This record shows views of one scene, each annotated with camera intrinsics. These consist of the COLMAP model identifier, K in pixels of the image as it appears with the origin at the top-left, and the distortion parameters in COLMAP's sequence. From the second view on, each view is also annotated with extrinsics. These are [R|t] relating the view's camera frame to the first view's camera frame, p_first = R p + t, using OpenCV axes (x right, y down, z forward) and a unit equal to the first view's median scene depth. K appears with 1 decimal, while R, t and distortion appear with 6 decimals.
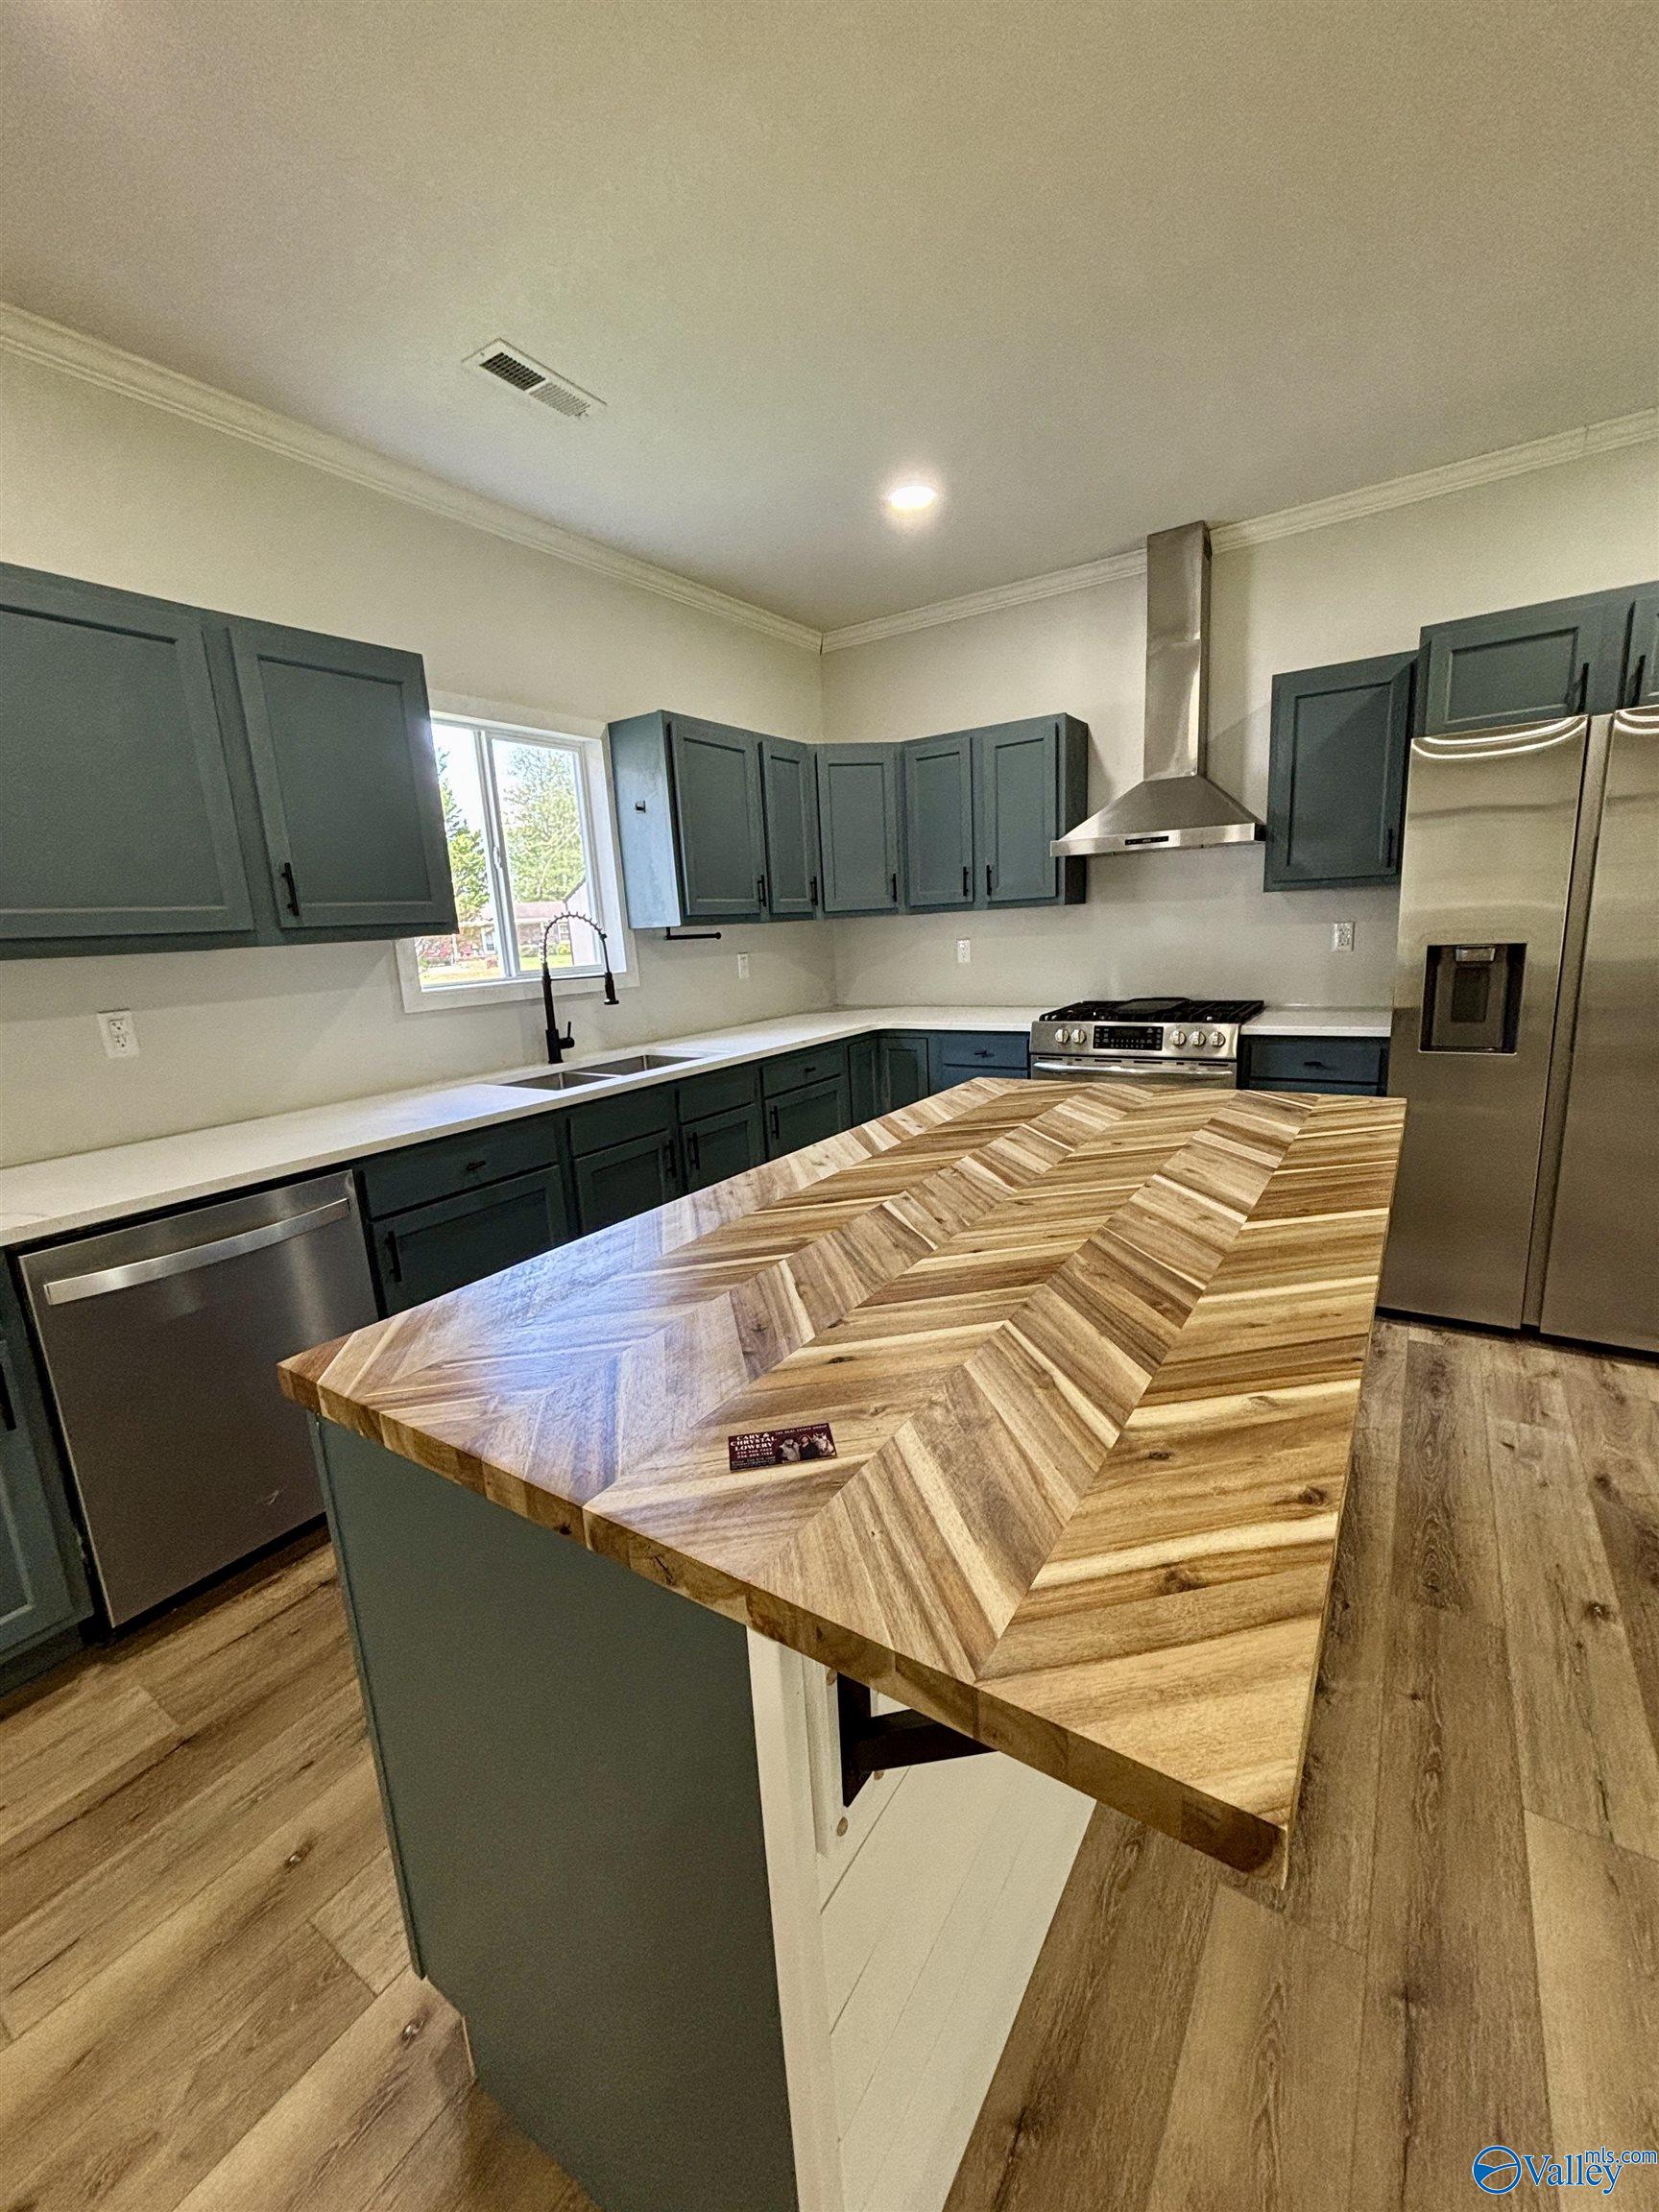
lens RADIAL K [[906.7, 0, 829.5], [0, 906.7, 1106.0], [0, 0, 1]] dist [-0.000214, 0.000090]
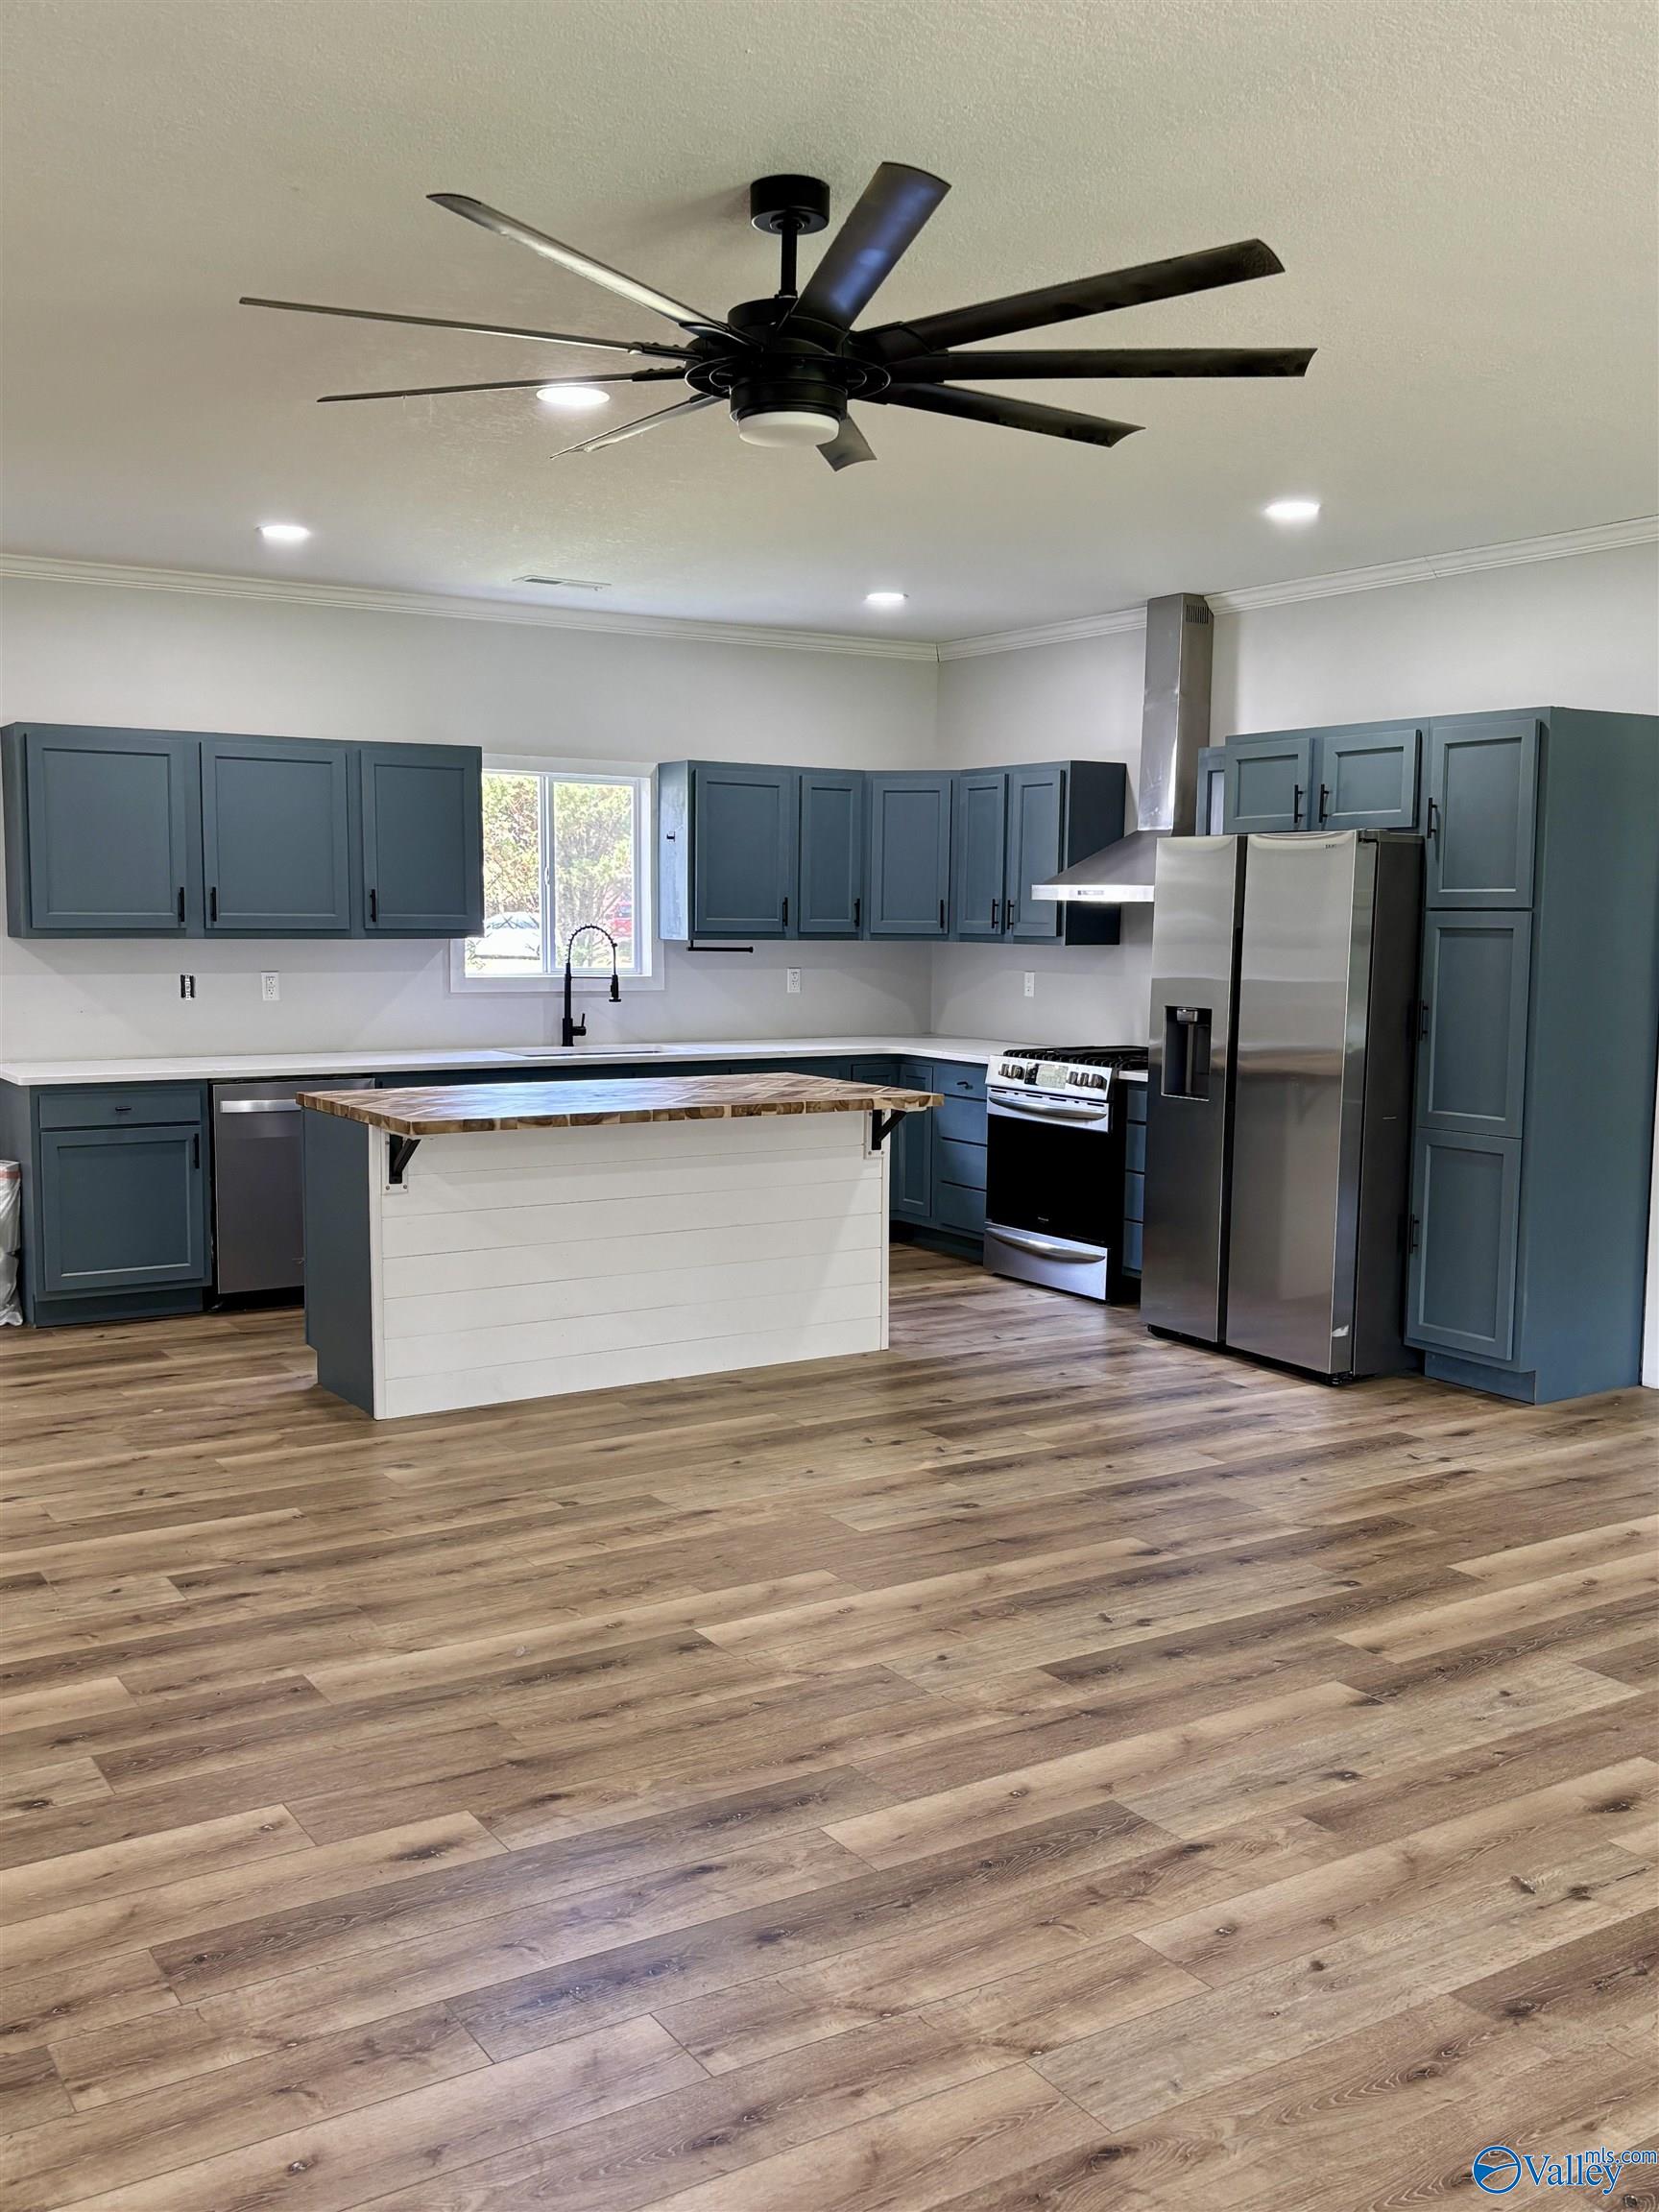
lens RADIAL K [[2022.1, 0, 829.5], [0, 2022.1, 1106.0], [0, 0, 1]] dist [0.002009, -0.006999]
pose [[0.914977, 0.104235, -0.389809, 1.051968], [-0.139136, 0.988311, -0.062310, 0.146628], [0.378758, 0.111249, 0.918785, -1.293524]]
